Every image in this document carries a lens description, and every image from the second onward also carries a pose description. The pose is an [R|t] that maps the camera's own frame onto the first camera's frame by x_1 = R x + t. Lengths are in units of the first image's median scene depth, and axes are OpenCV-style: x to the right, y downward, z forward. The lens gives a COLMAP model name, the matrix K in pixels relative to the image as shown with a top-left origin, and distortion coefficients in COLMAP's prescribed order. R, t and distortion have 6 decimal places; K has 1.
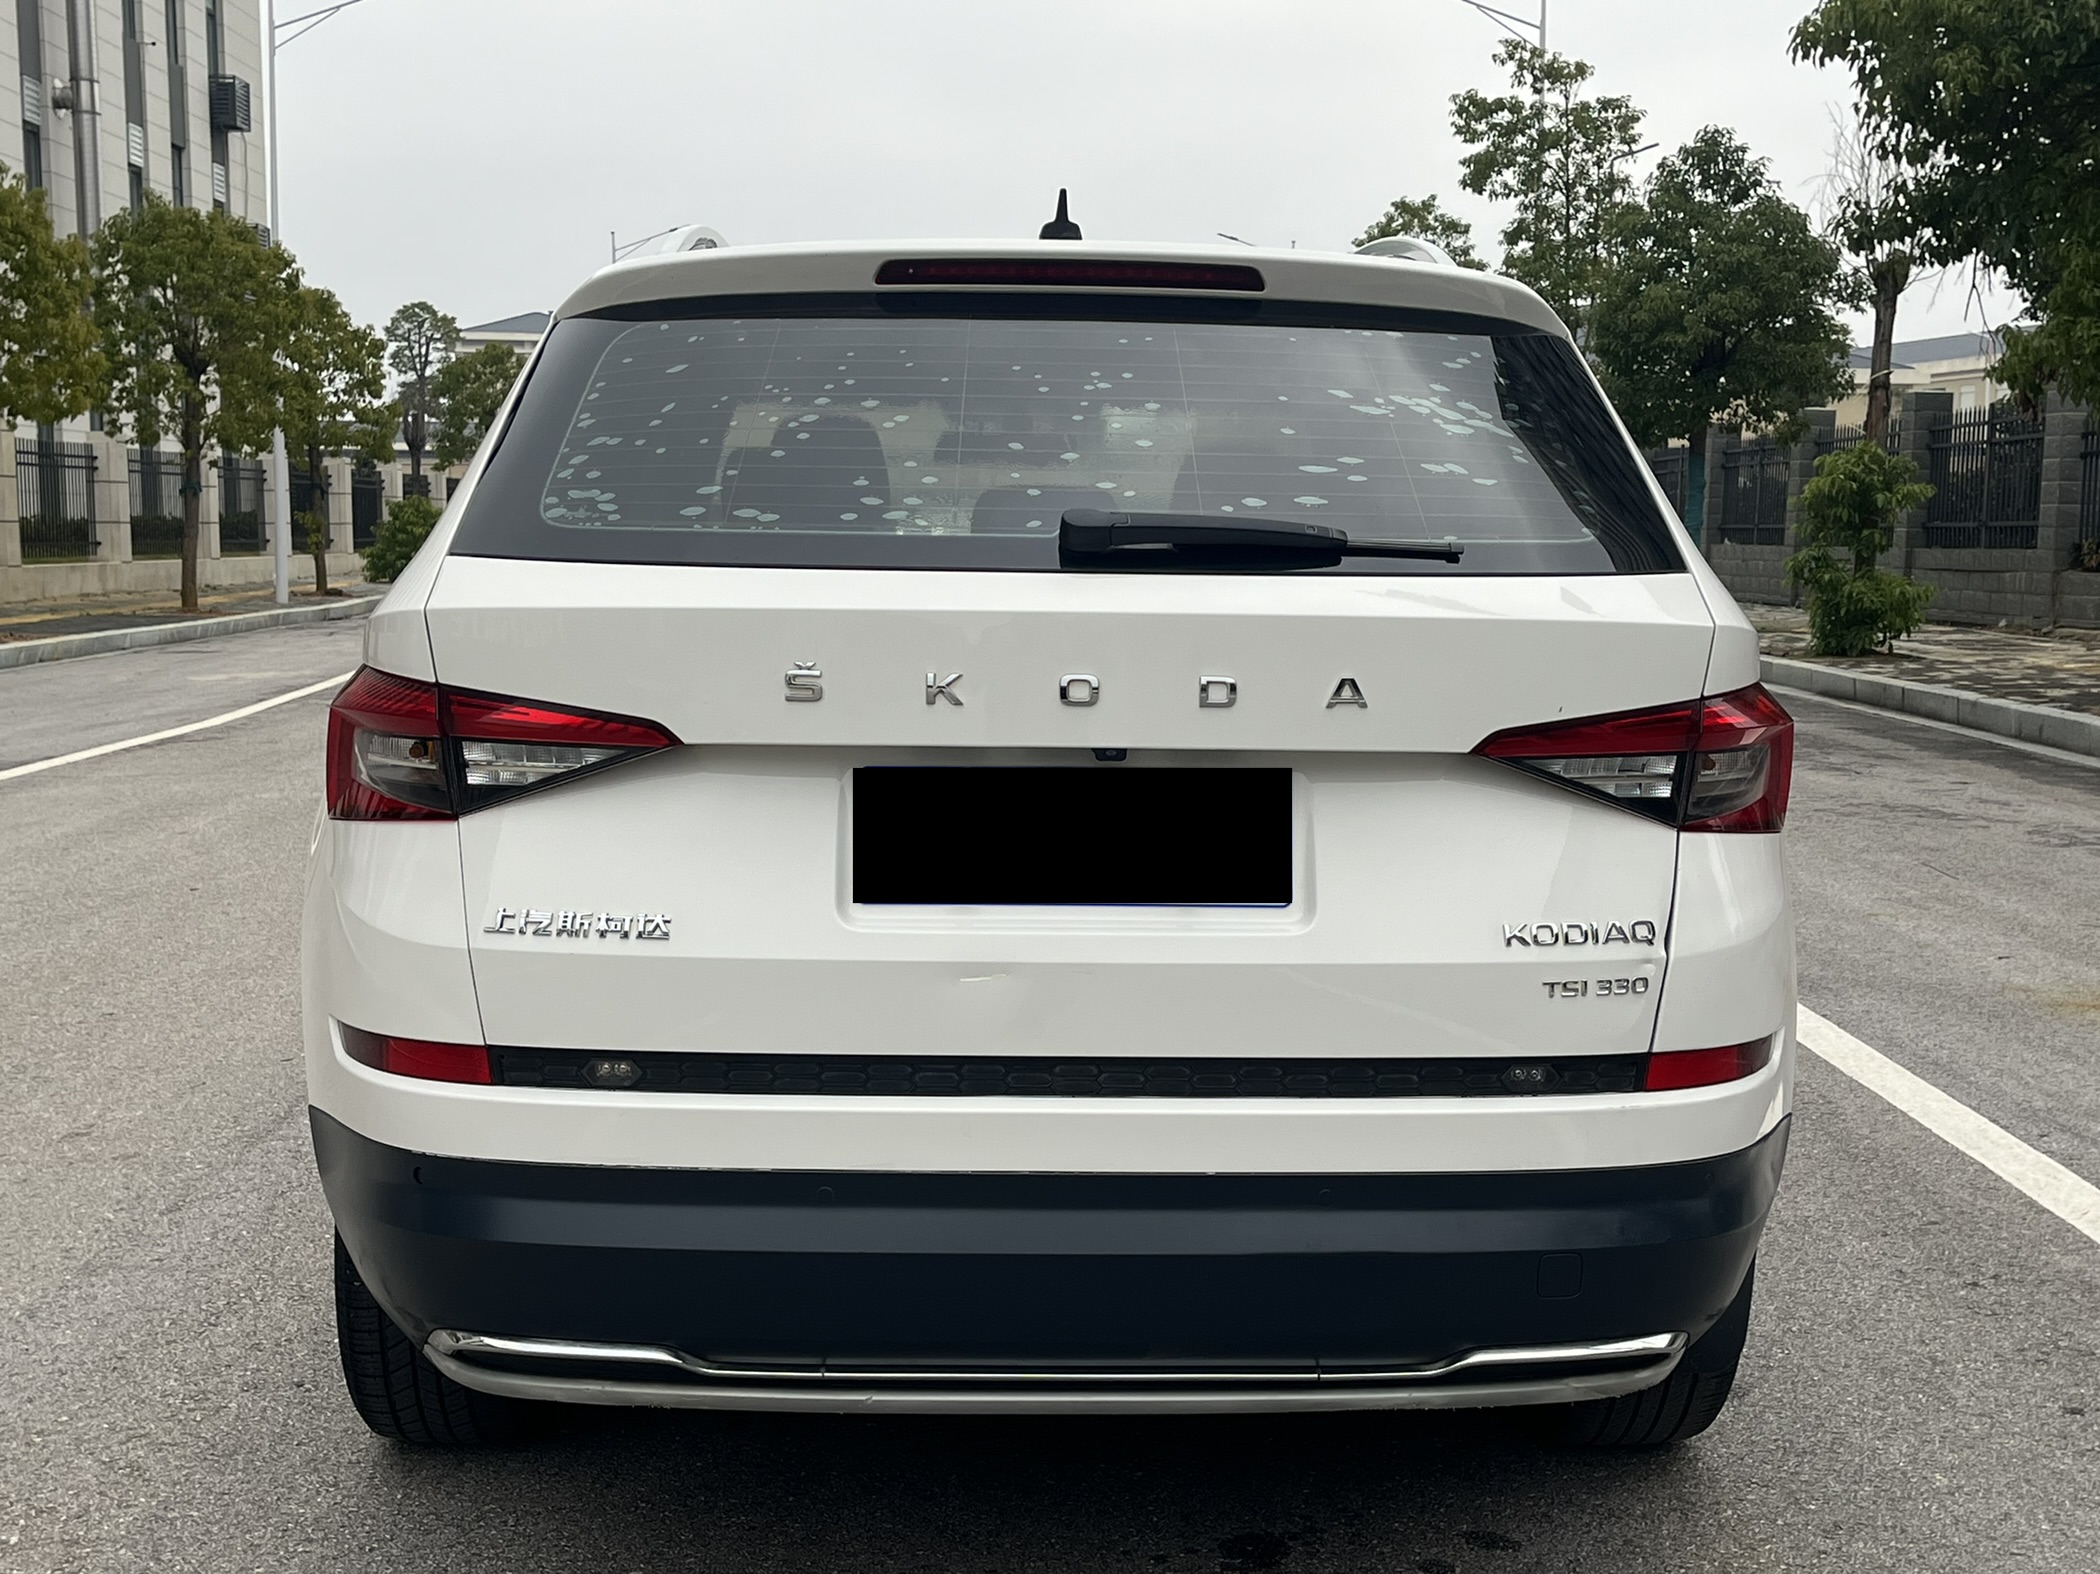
lens RADIAL K [[2534.2, 0, 1050.0], [0, 2534.2, 787.0], [0, 0, 1]] dist [0.086682, -0.008176]
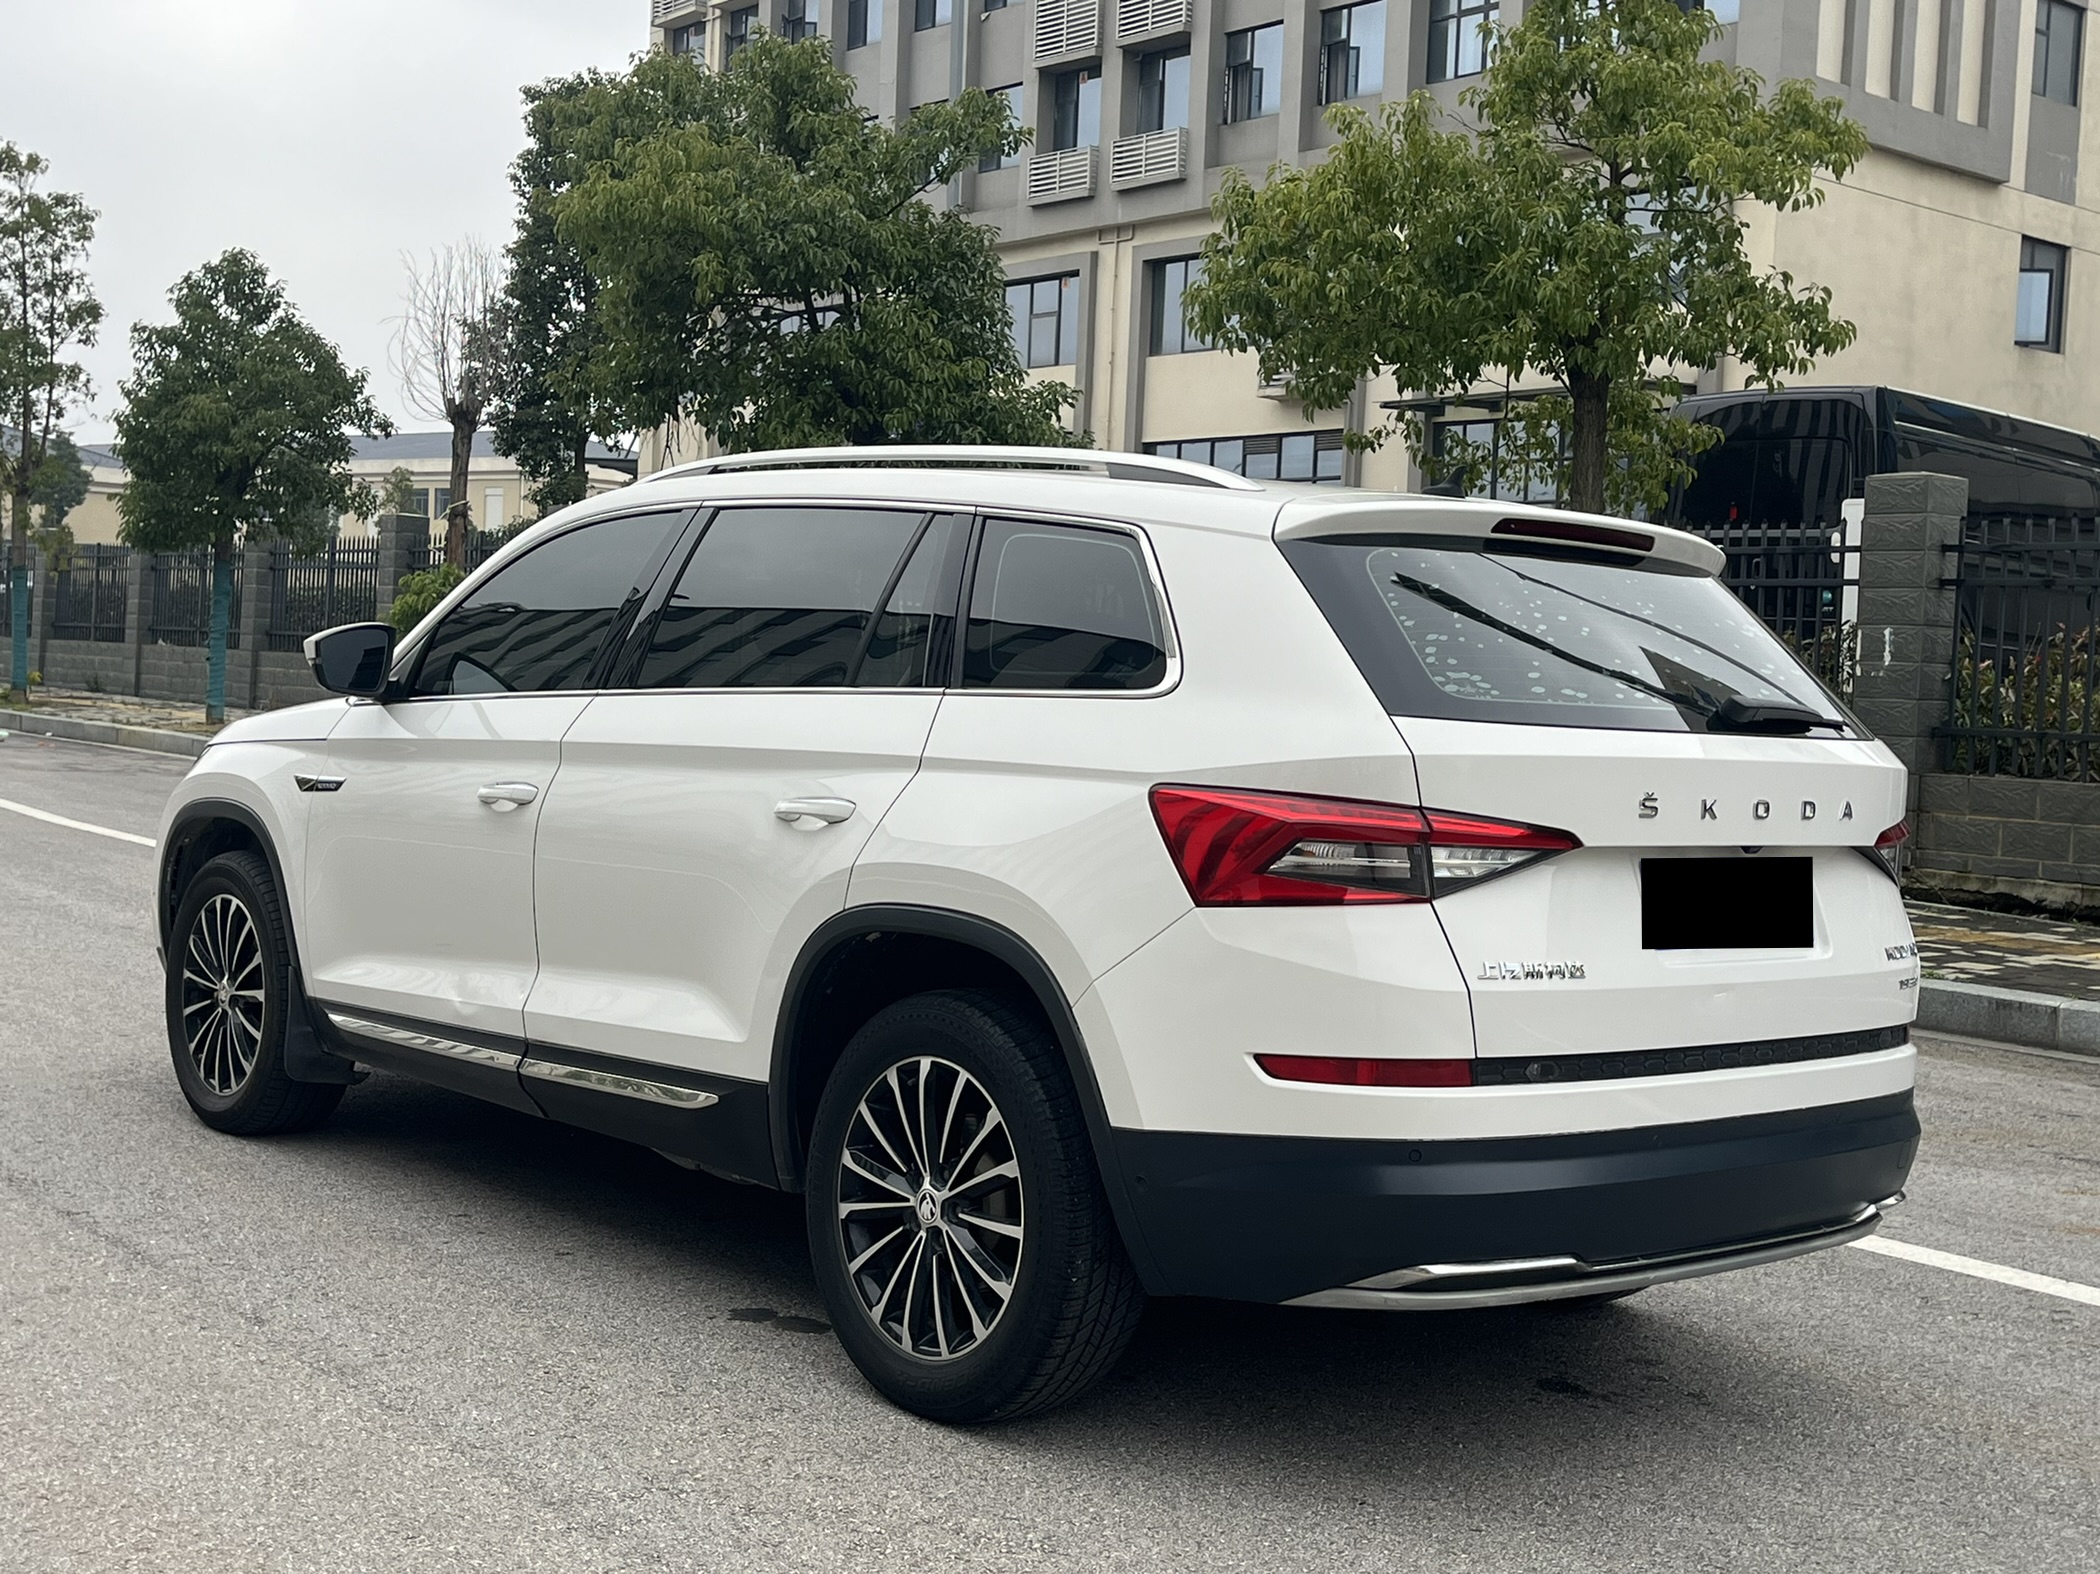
lens RADIAL K [[2494.7, 0, 1050.0], [0, 2494.7, 787.0], [0, 0, 1]] dist [0.151206, -0.382056]
pose [[0.788698, 0.001196, 0.614779, -1.262922], [0.022518, 0.999271, -0.030832, -0.013243], [-0.614368, 0.038161, 0.788096, 0.025100]]
